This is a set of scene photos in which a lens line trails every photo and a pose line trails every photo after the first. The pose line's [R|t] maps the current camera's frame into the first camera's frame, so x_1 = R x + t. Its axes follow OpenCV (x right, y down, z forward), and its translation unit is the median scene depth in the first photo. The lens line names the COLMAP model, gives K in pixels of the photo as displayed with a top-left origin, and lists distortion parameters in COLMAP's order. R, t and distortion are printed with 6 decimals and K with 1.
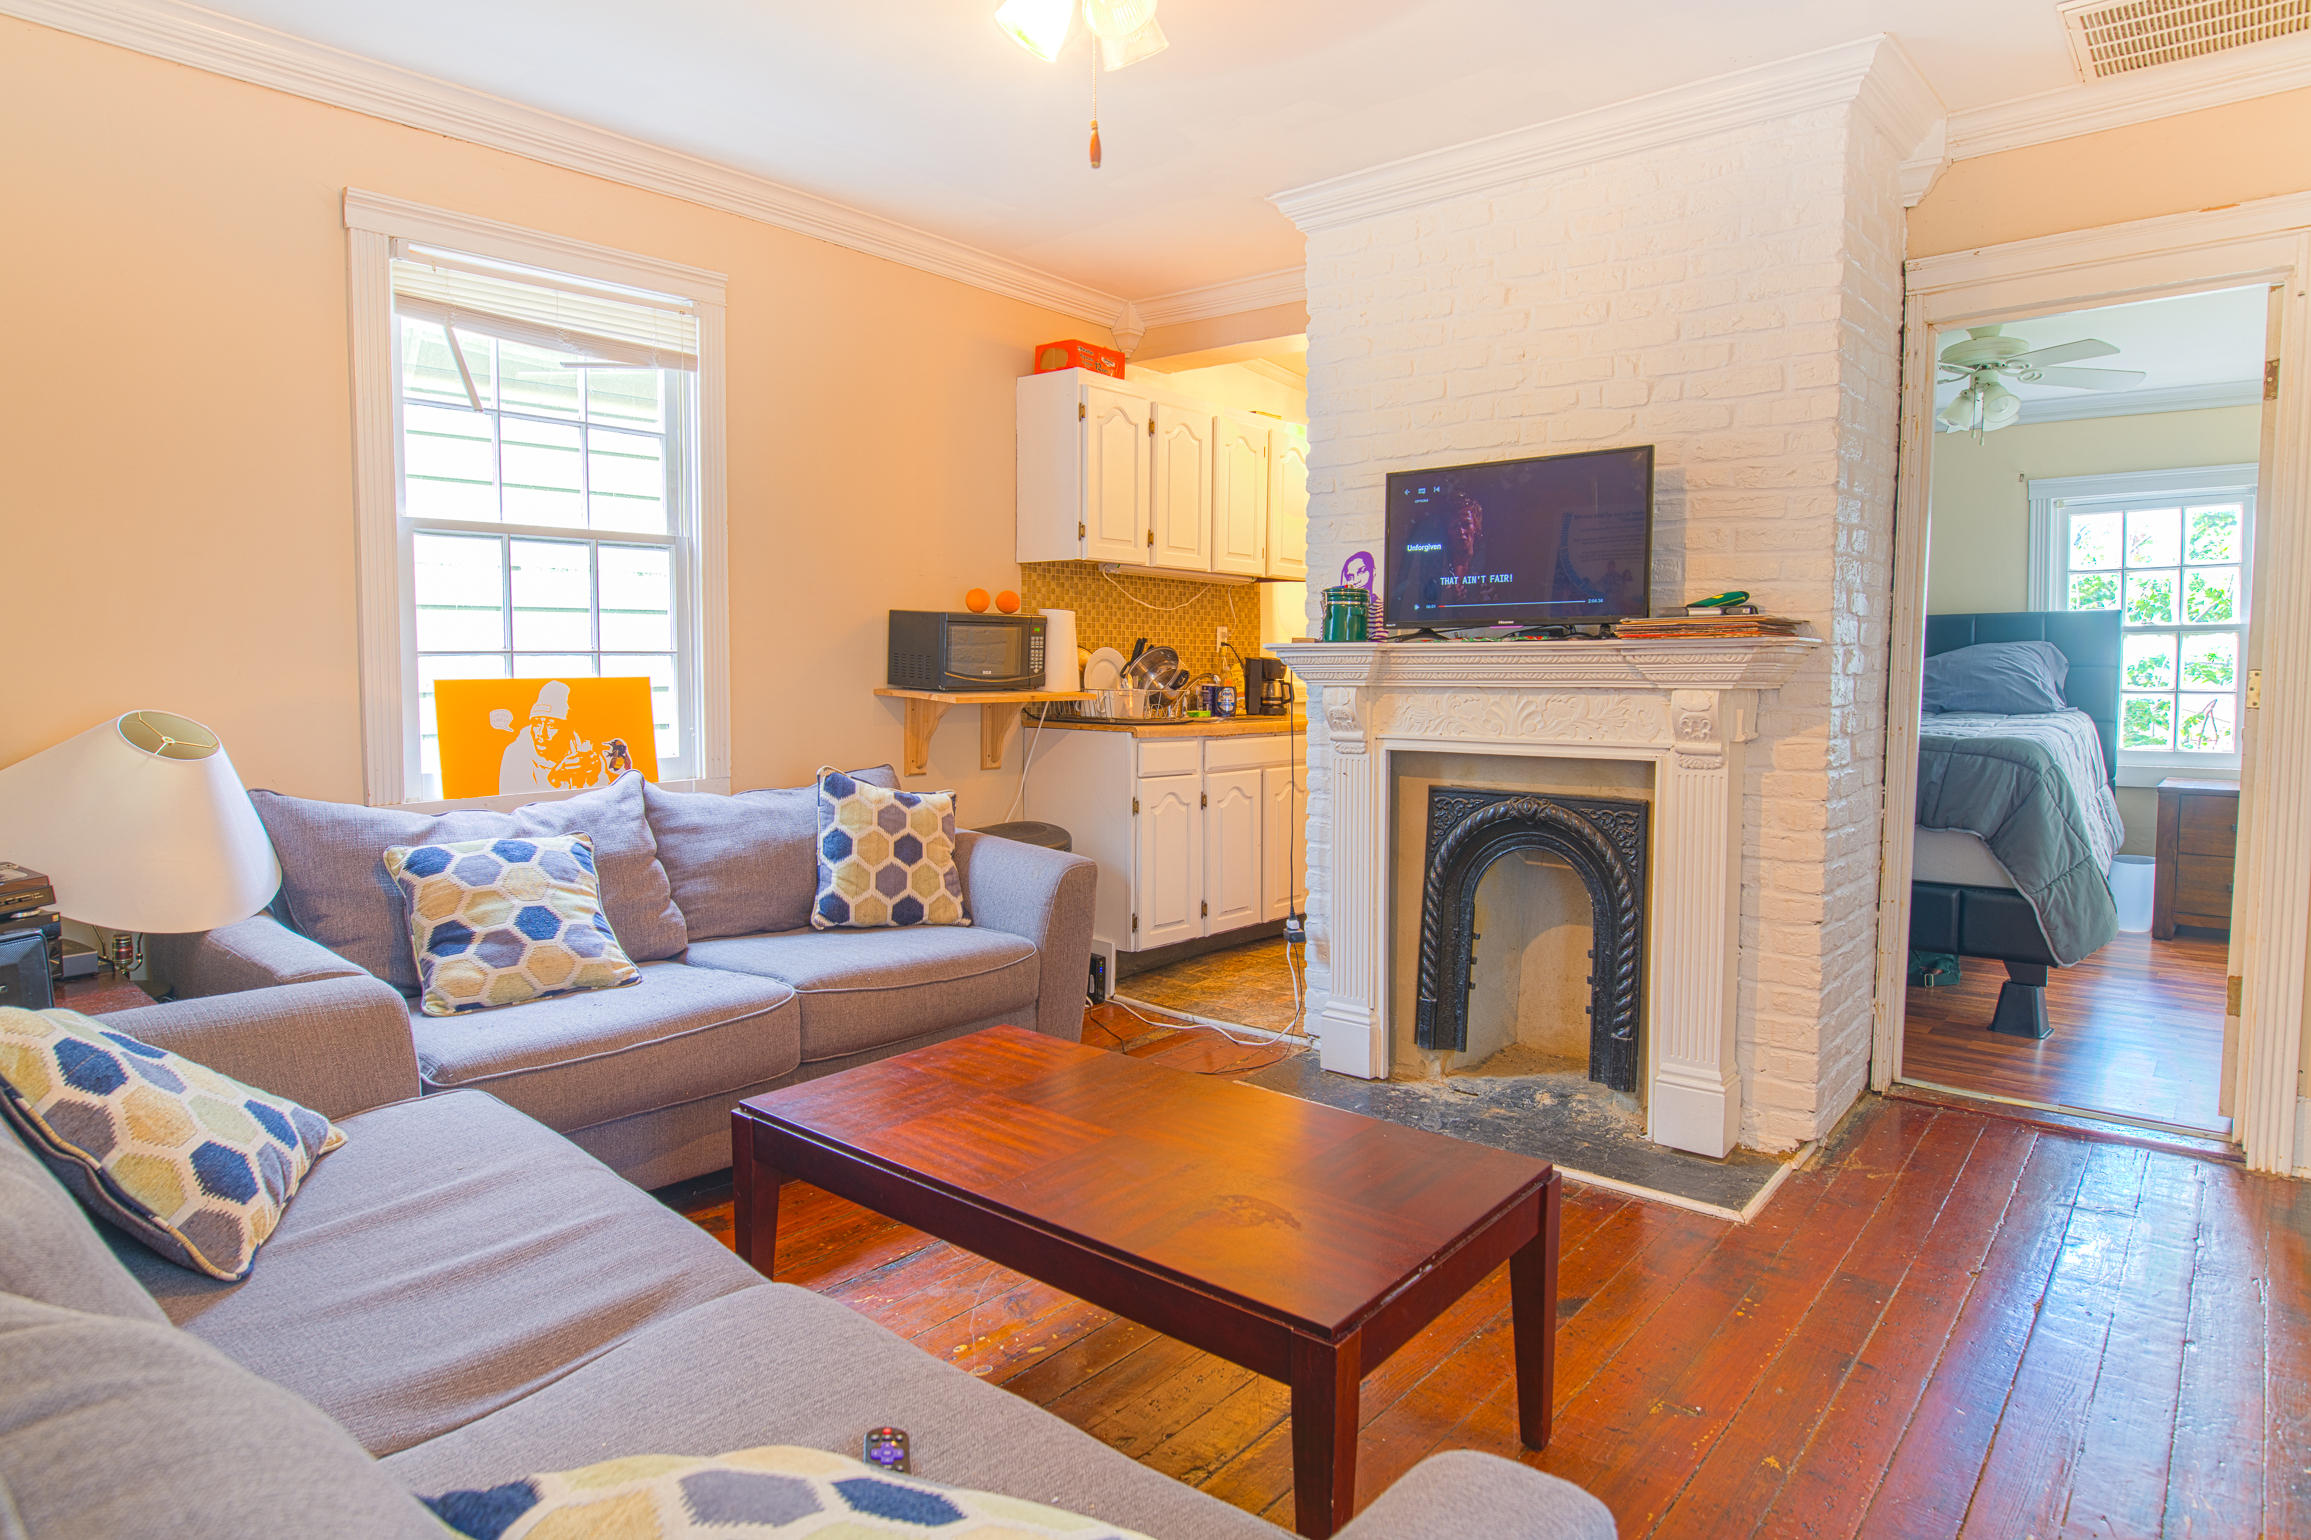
lens RADIAL K [[1335.1, 0, 1155.5], [0, 1335.1, 770.0], [0, 0, 1]] dist [-0.018056, -0.003559]
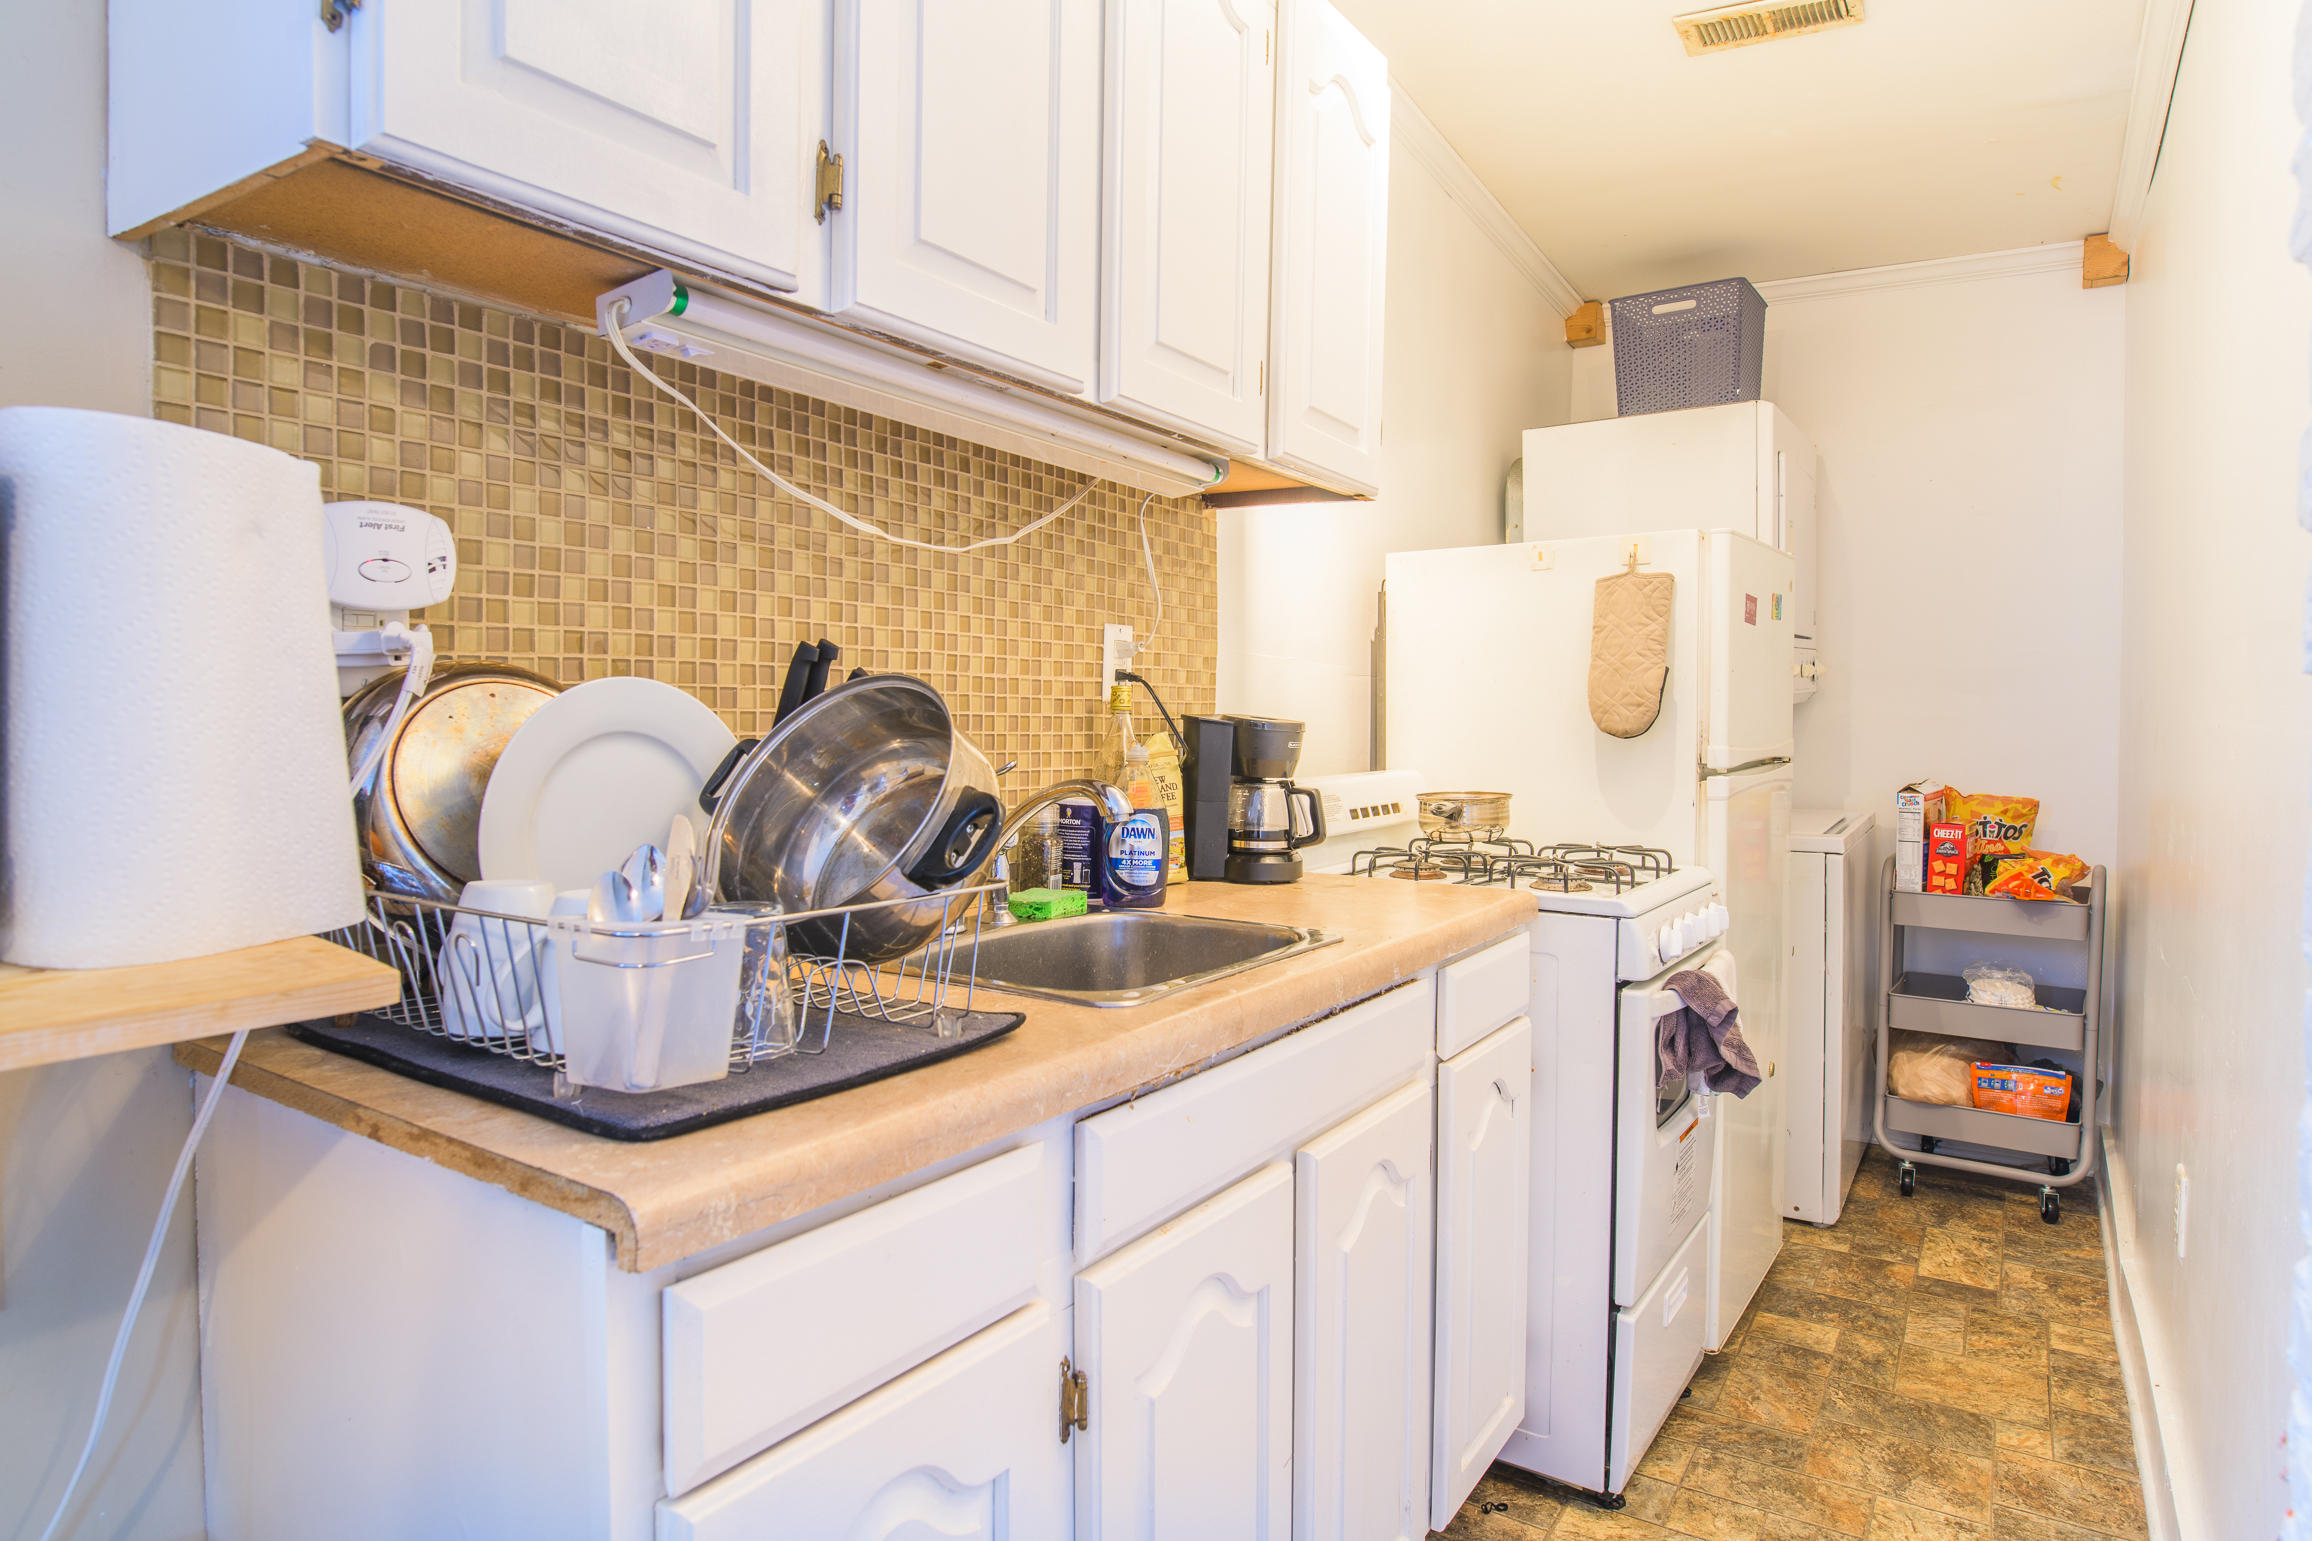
lens RADIAL K [[1335.7, 0, 1156.0], [0, 1335.7, 770.5], [0, 0, 1]] dist [-0.018056, -0.003559]
pose [[0.993699, 0.000241, 0.112085, 0.021689], [0.003332, 0.999492, -0.031691, -0.060351], [-0.112036, 0.031865, 0.993193, 0.672677]]
